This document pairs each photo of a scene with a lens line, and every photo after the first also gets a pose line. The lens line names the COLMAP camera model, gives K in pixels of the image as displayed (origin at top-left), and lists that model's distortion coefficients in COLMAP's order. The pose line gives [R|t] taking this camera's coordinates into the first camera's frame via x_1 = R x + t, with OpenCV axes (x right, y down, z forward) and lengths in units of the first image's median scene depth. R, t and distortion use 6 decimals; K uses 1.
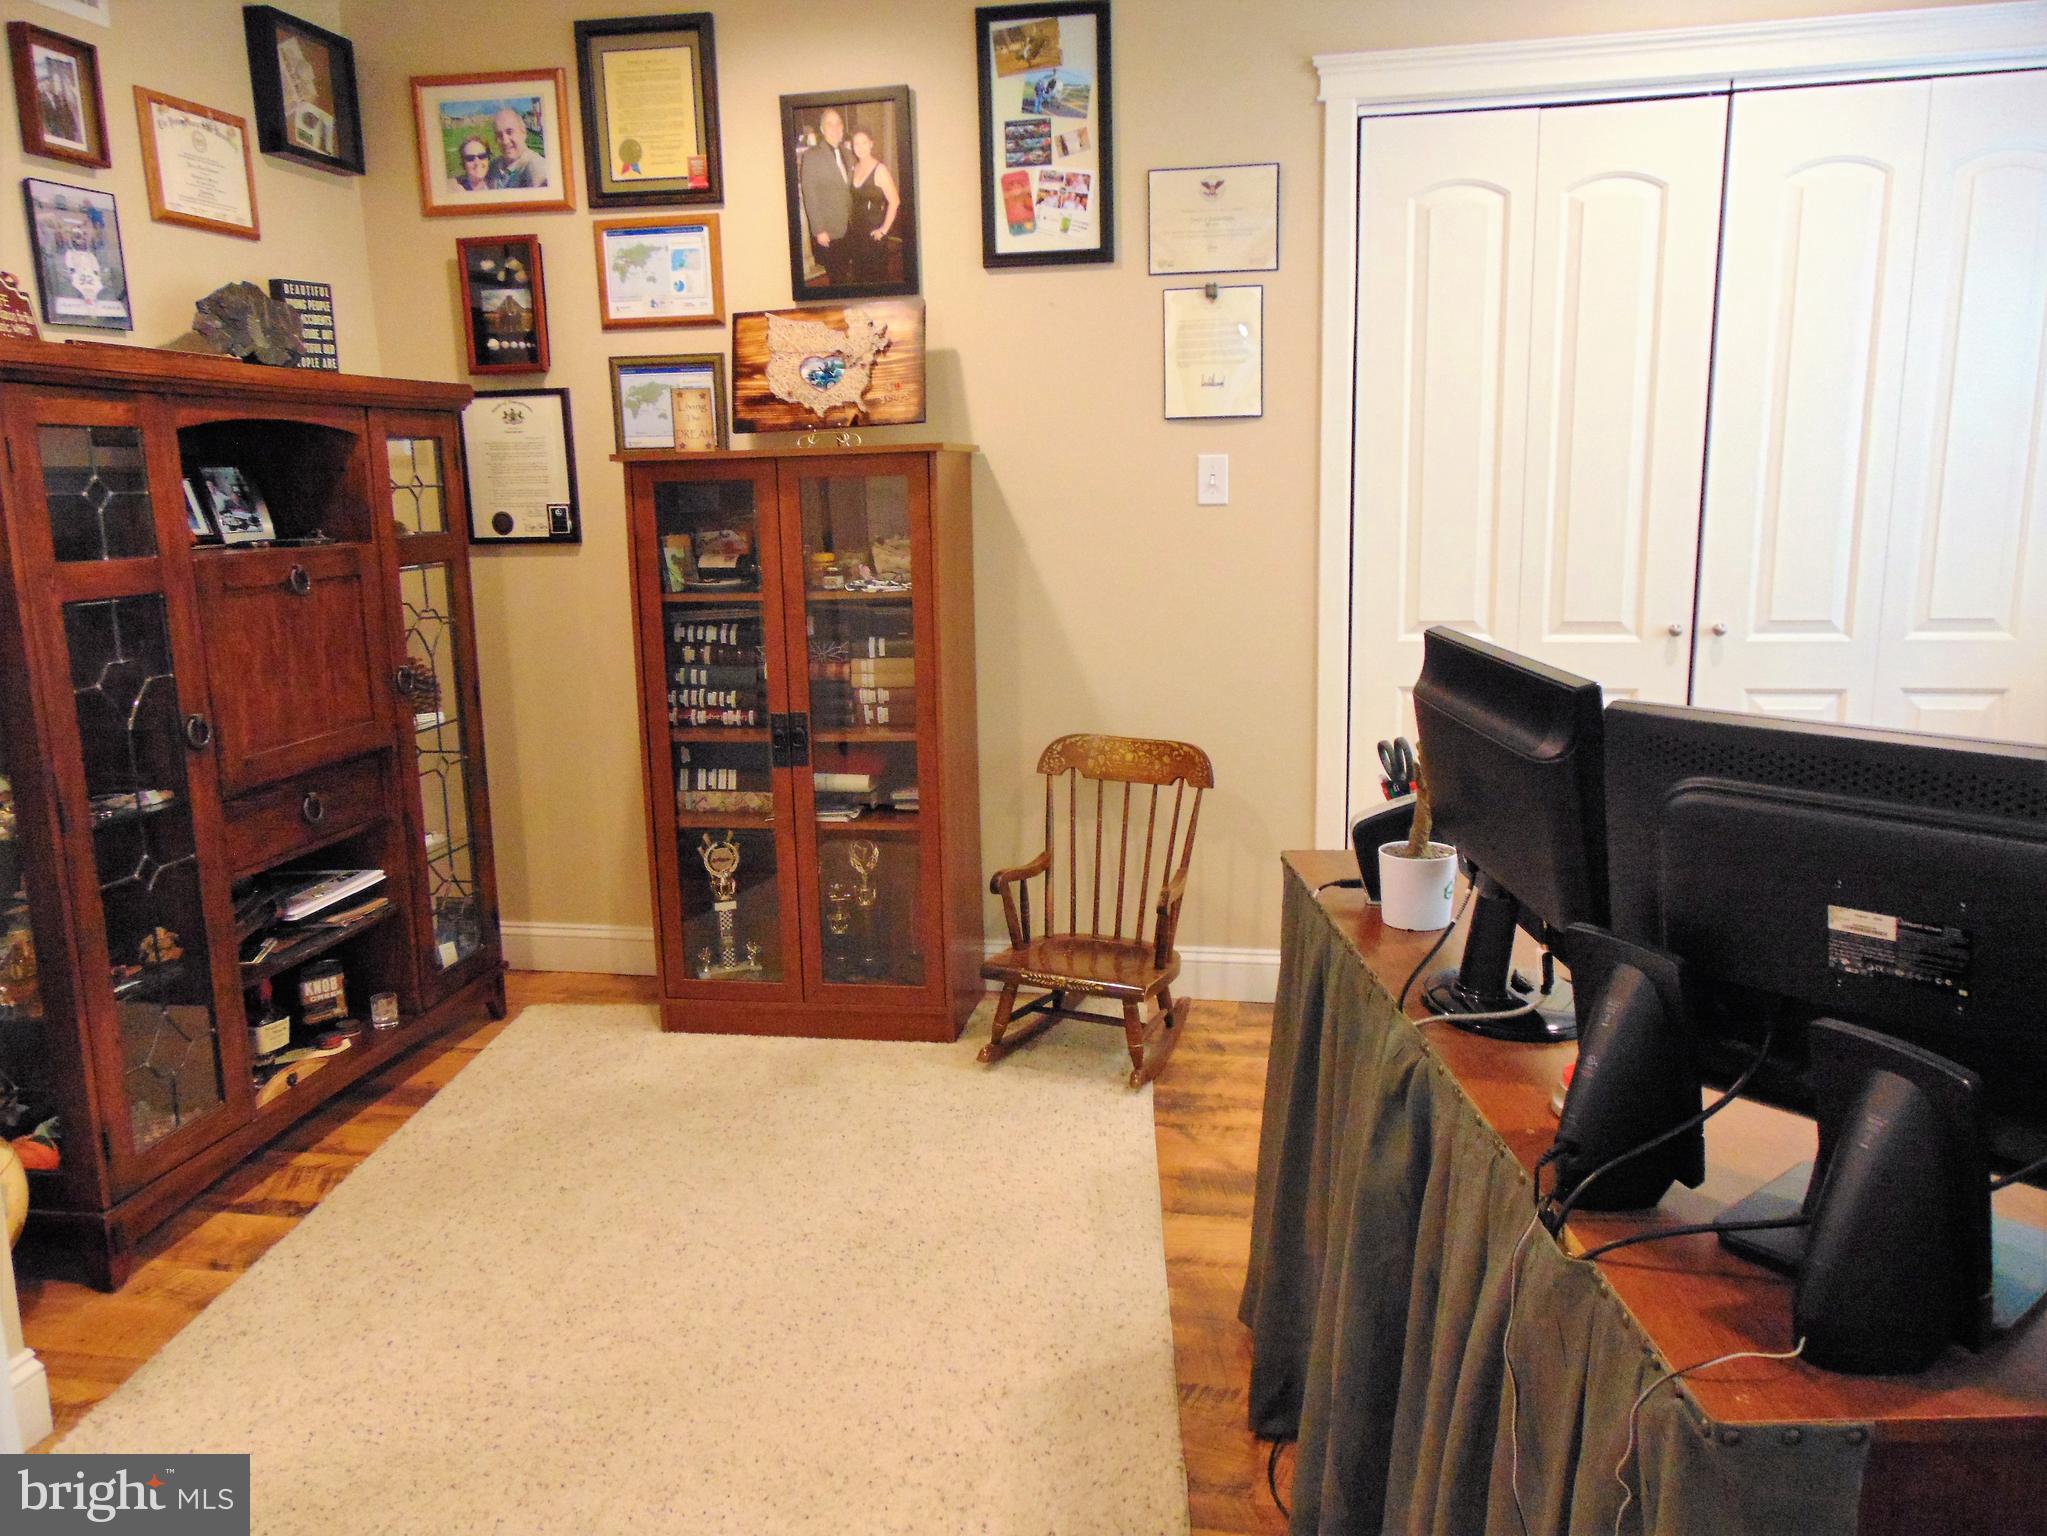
lens RADIAL K [[1537.9, 0, 1035.5], [0, 1537.9, 773.2], [0, 0, 1]] dist [-0.032707, 0.068635]
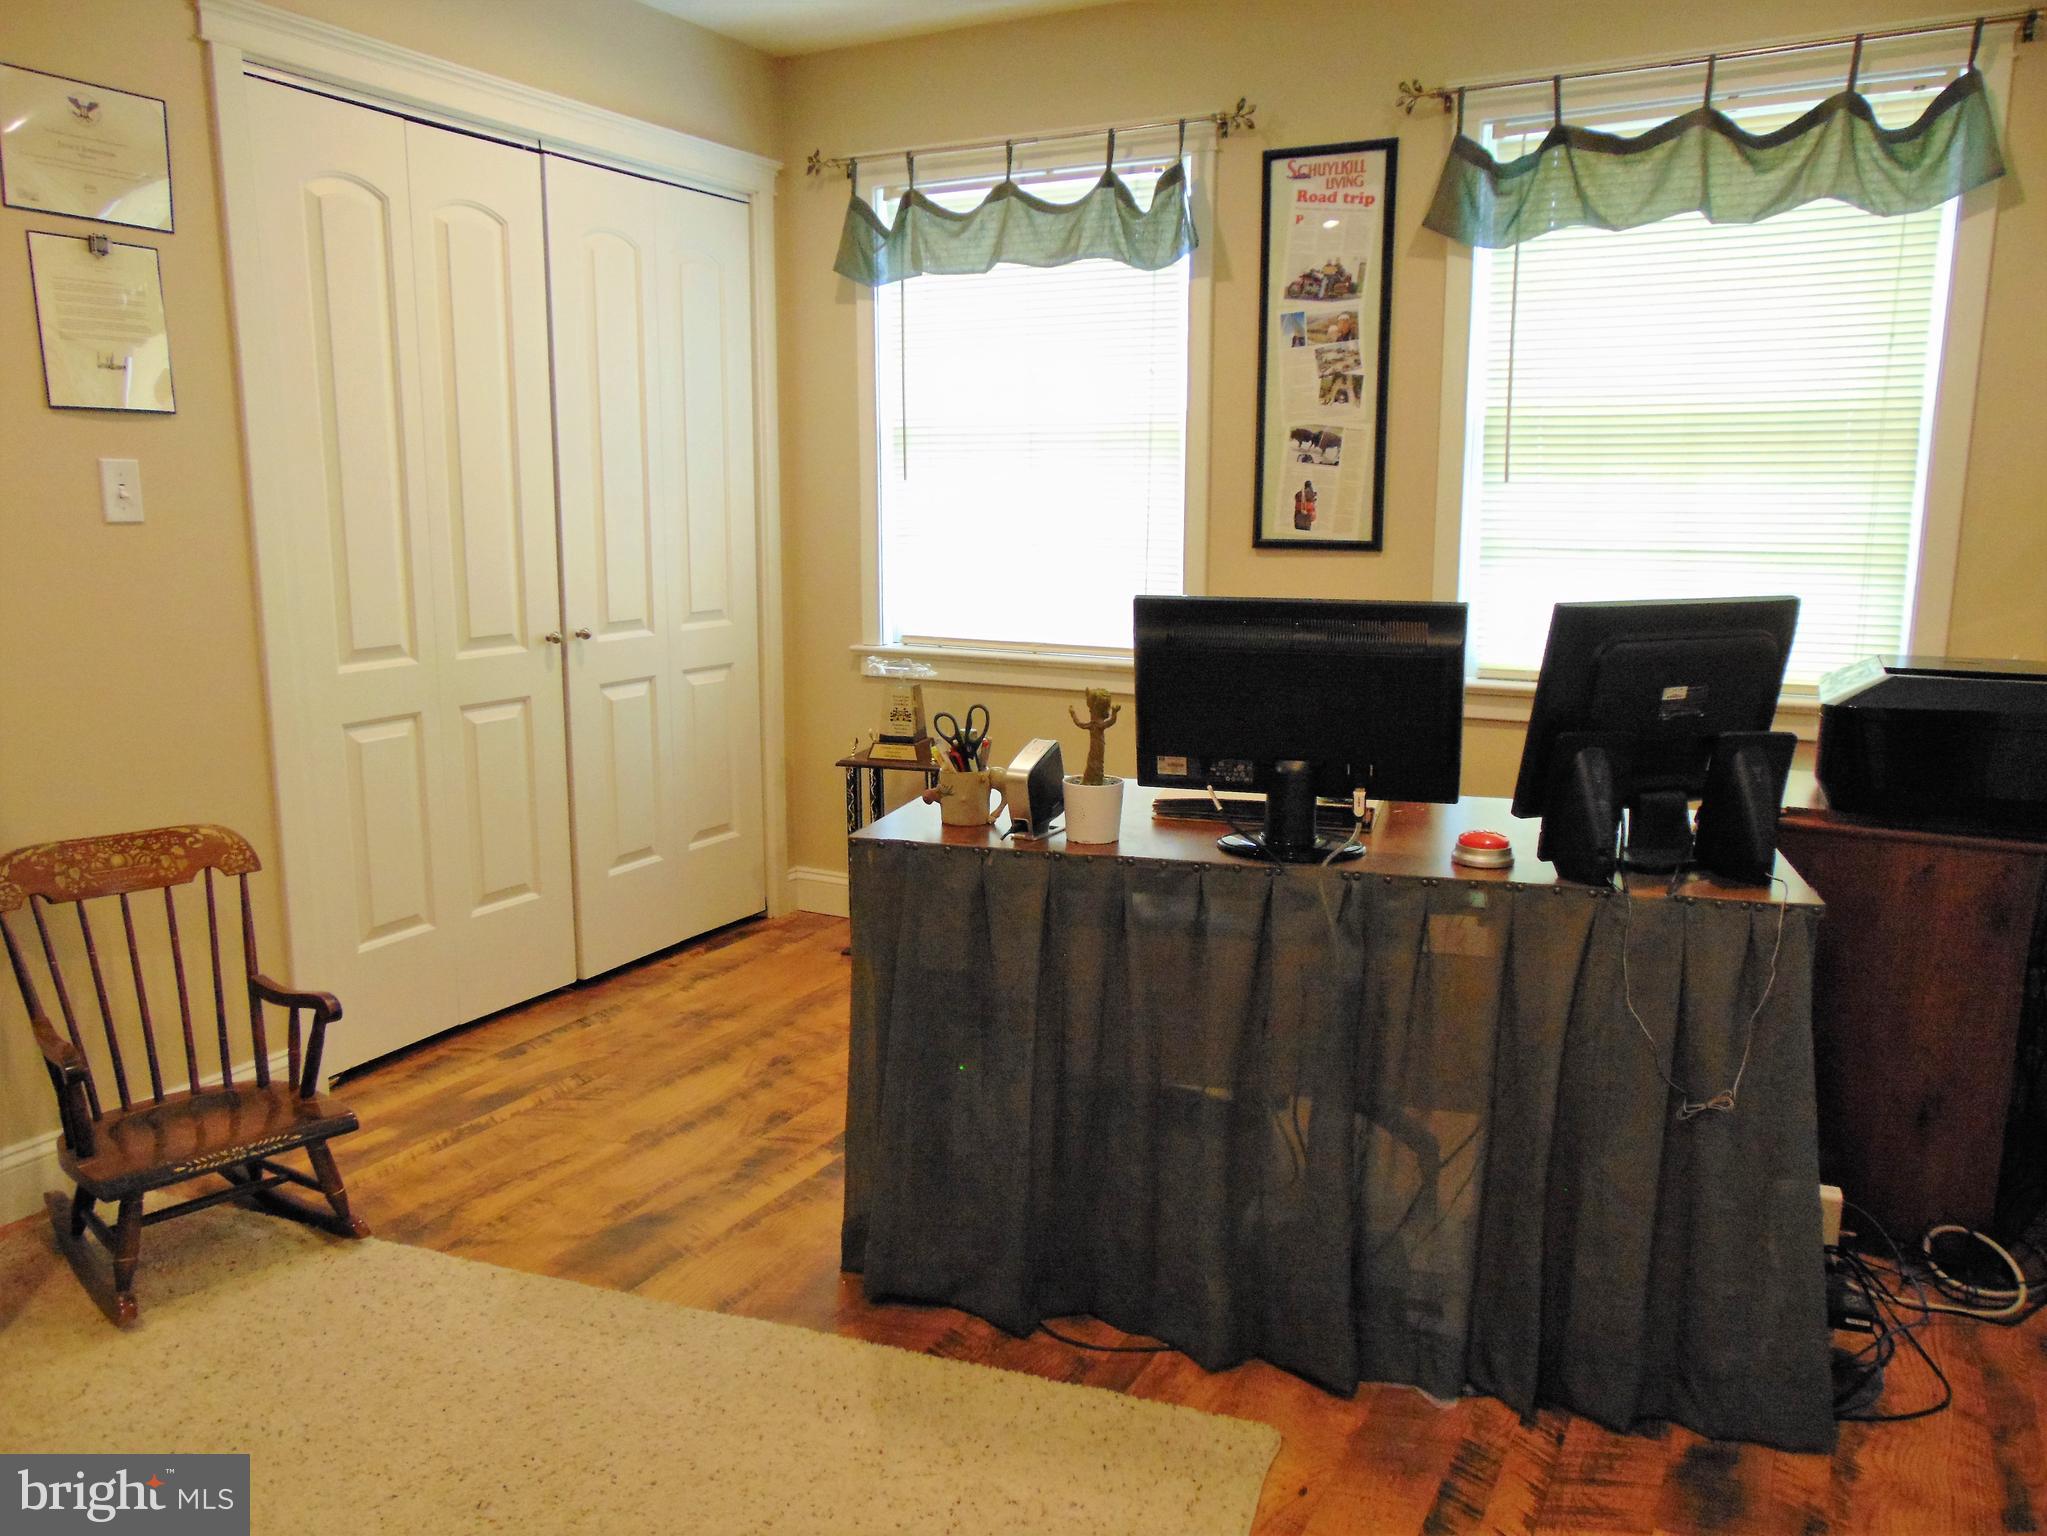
lens RADIAL K [[1537.9, 0, 1027.2], [0, 1537.9, 763.6], [0, 0, 1]] dist [-0.032707, 0.068635]
pose [[0.297448, -0.147276, 0.943310, -0.515633], [0.179112, 0.979096, 0.096385, -0.050505], [-0.937786, 0.140289, 0.317609, 0.355348]]
